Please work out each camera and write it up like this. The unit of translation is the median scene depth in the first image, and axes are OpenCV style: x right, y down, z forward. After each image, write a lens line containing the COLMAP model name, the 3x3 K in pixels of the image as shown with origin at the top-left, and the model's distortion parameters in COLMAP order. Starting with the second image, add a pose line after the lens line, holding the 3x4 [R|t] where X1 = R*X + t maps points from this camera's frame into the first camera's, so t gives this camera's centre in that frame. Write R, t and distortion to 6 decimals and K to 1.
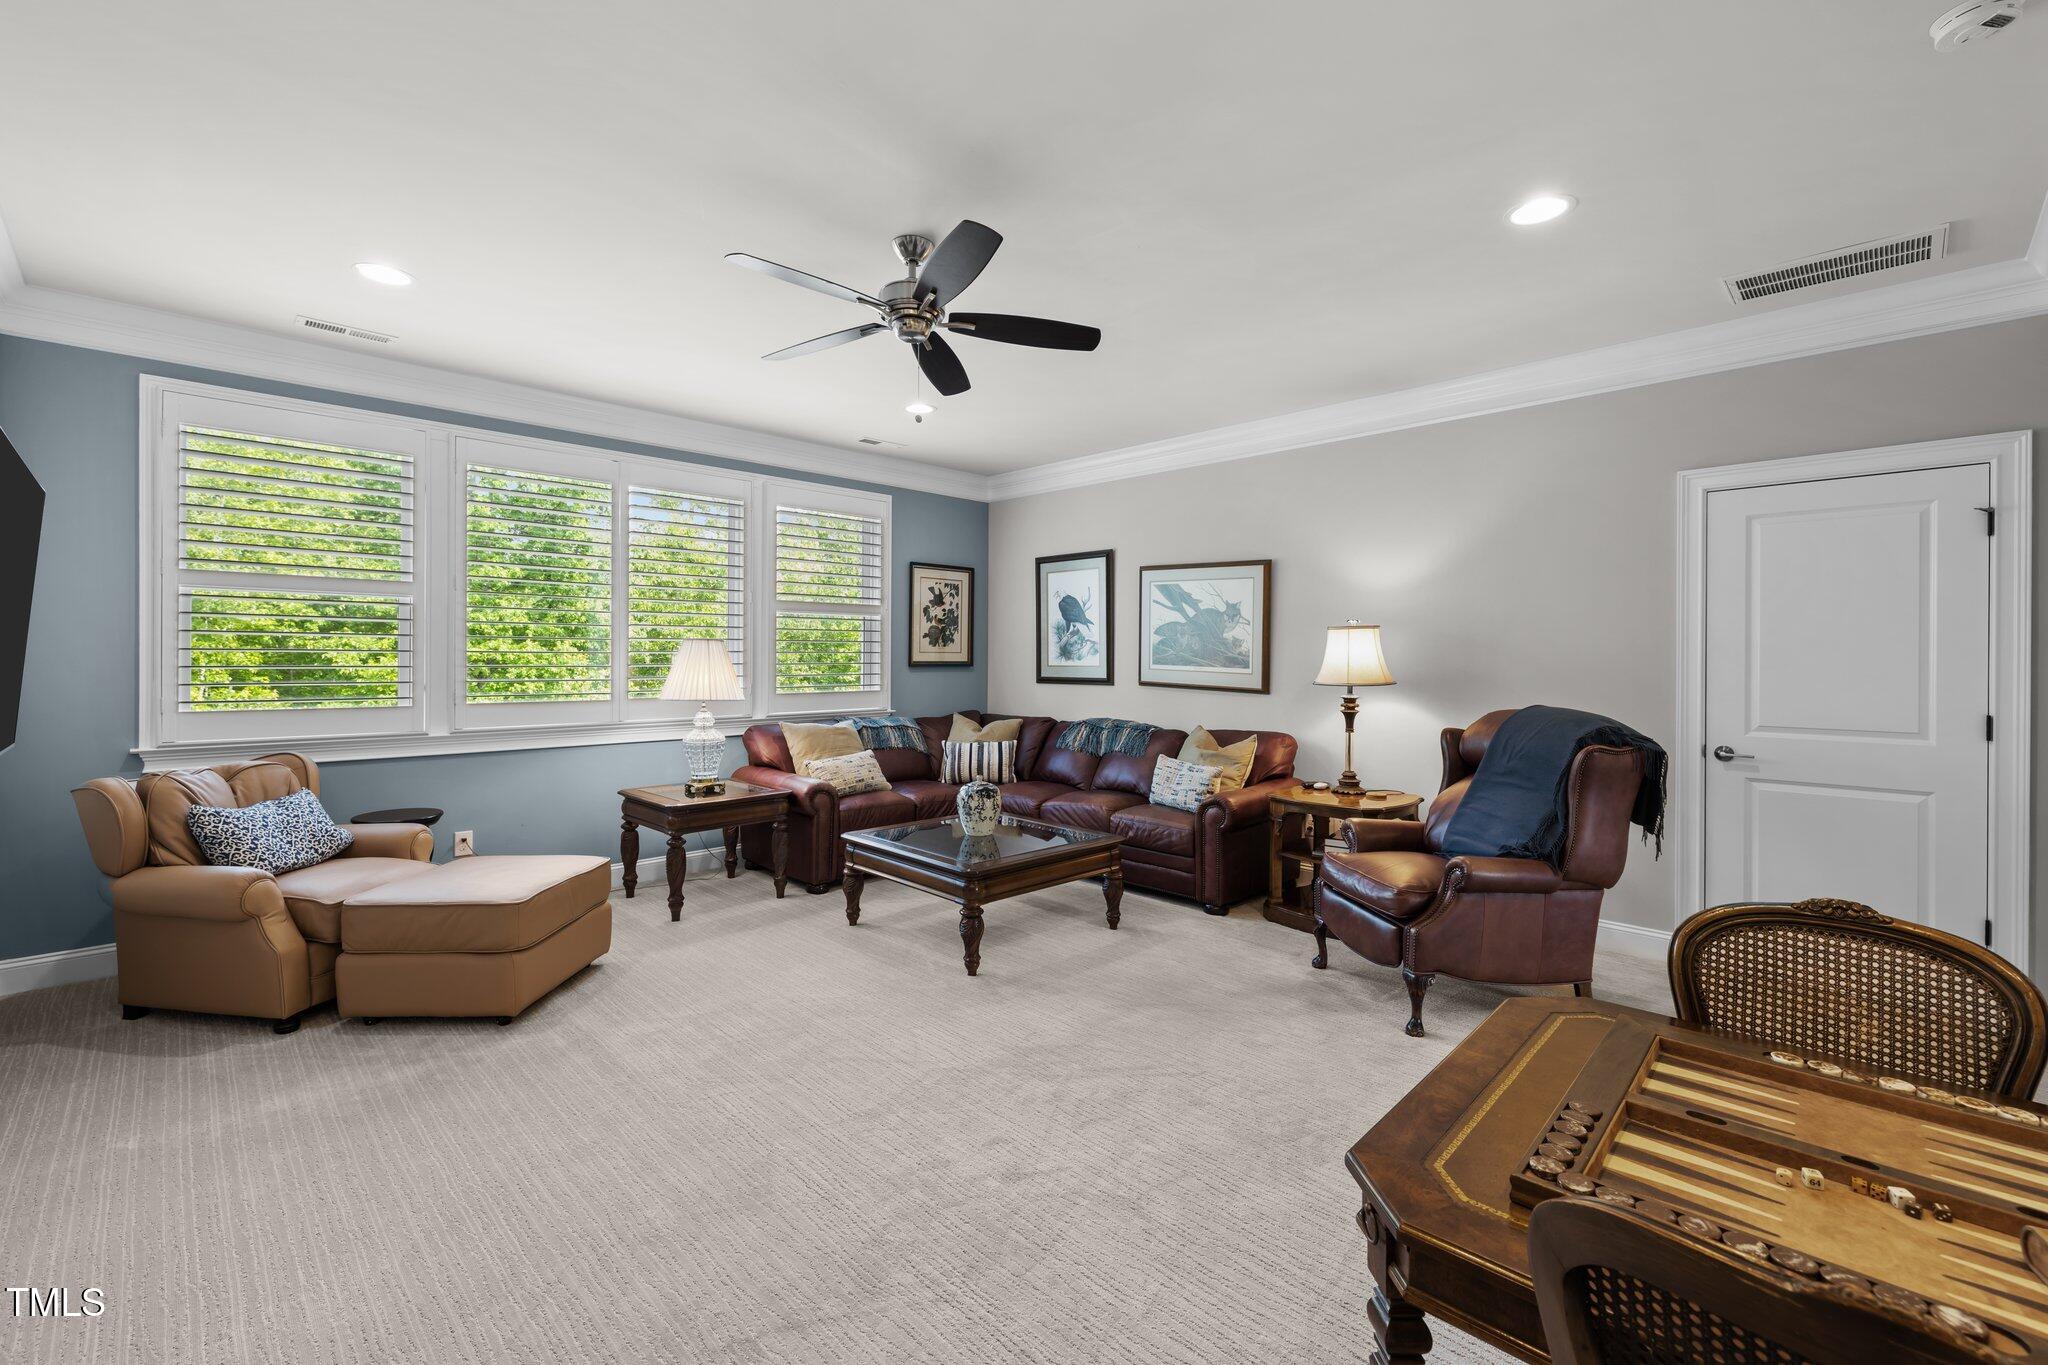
lens RADIAL K [[866.7, 0, 1032.2], [0, 866.7, 657.4], [0, 0, 1]] dist [0.000227, -0.000014]
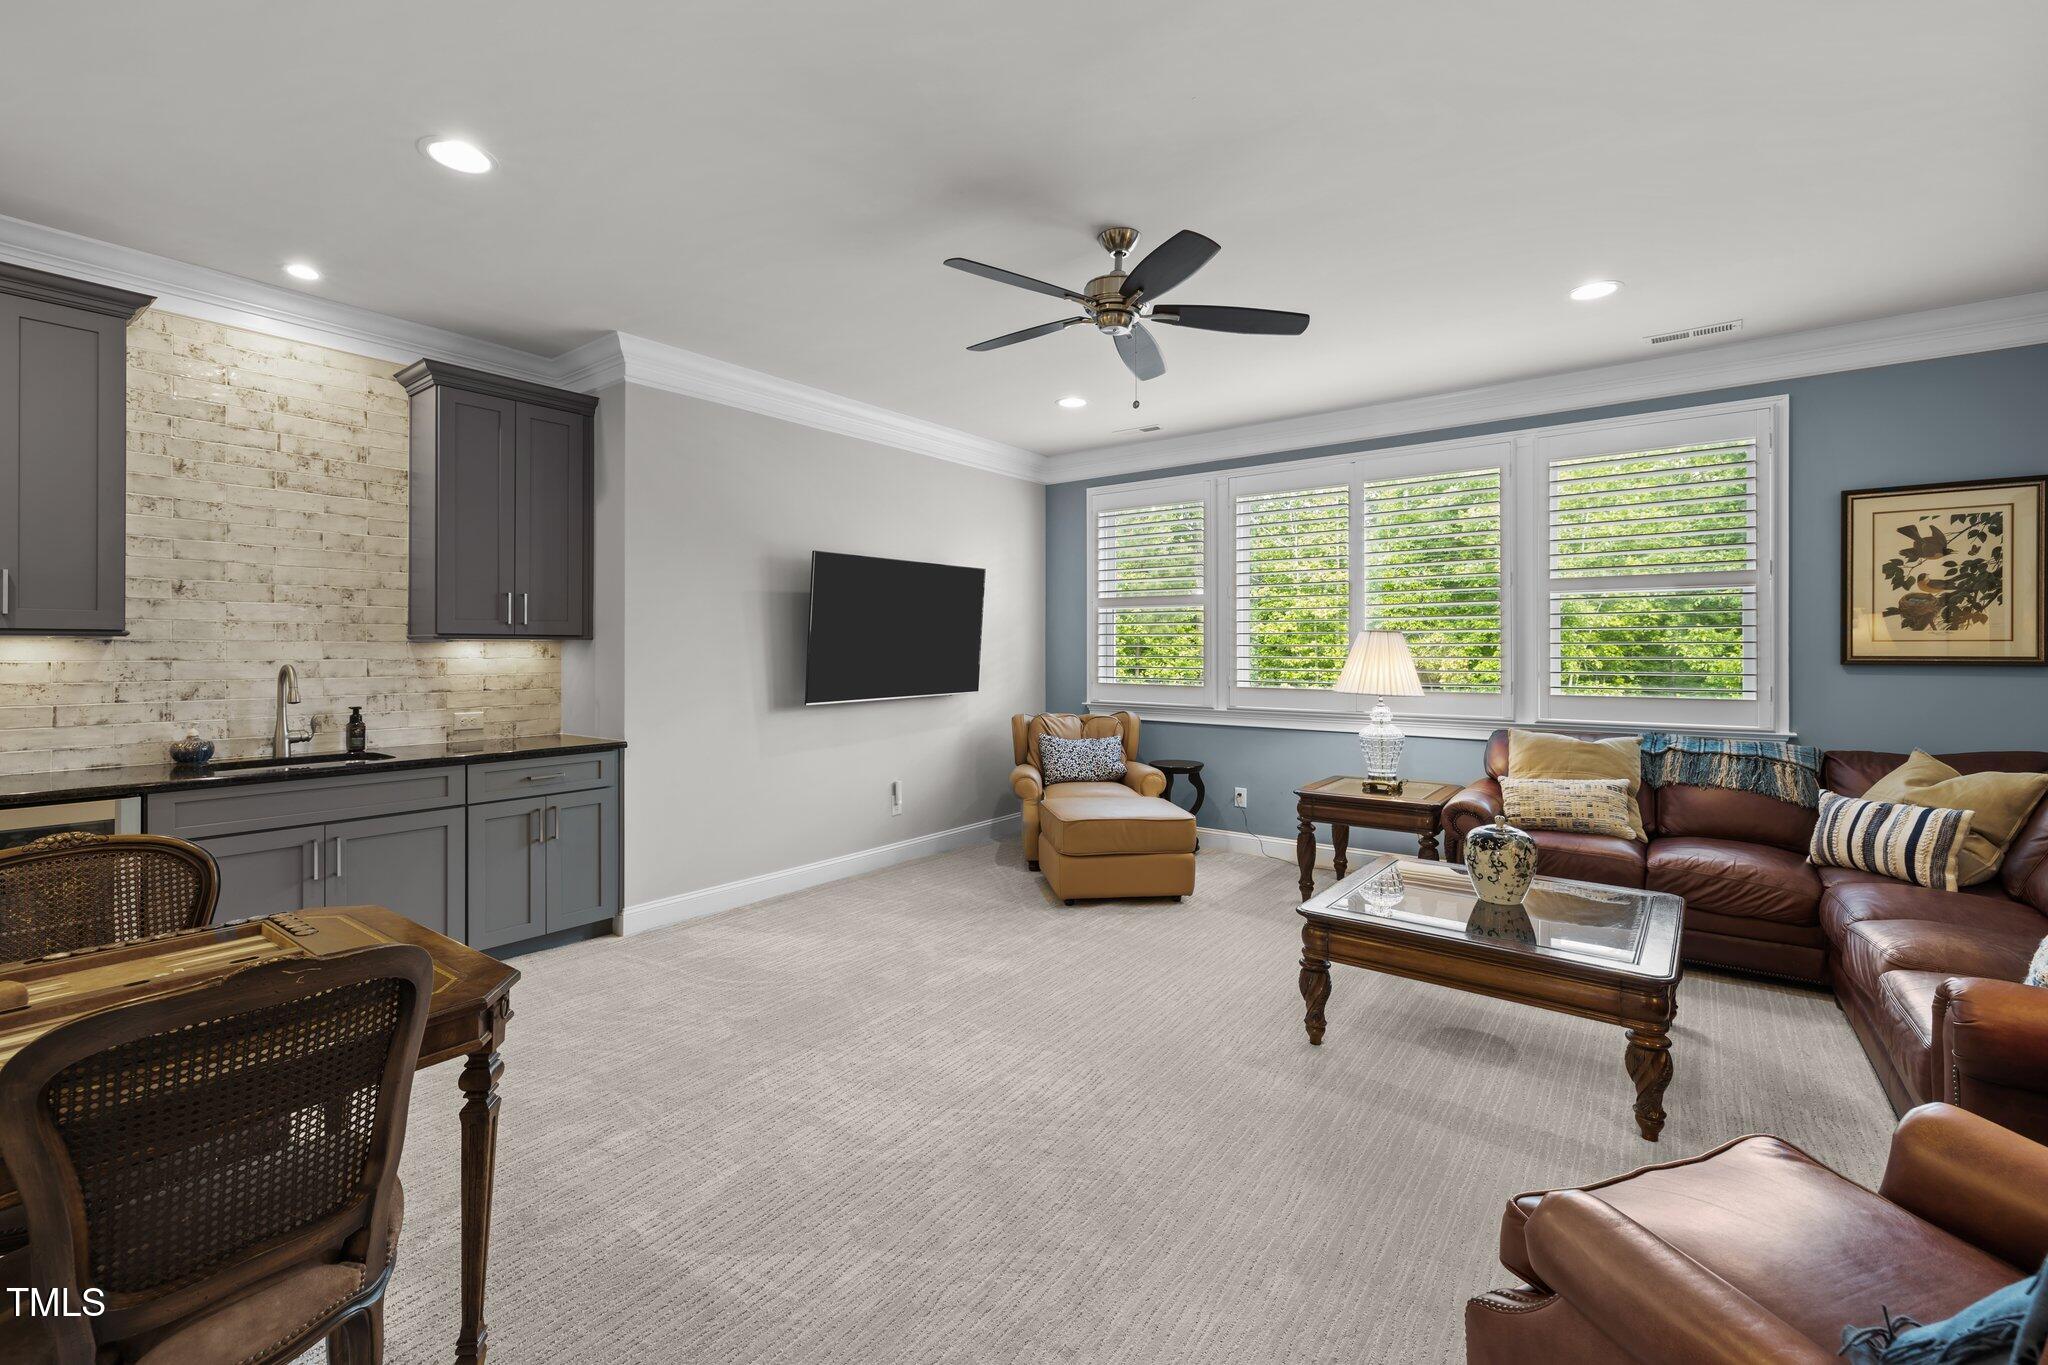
lens RADIAL K [[885.9, 0, 1016.7], [0, 885.9, 653.1], [0, 0, 1]] dist [-0.001452, 0.000140]
pose [[0.119783, -0.001113, -0.992800, 0.417650], [-0.001229, 0.999998, -0.001270, 0.004112], [0.992799, 0.001373, 0.119781, 0.367328]]
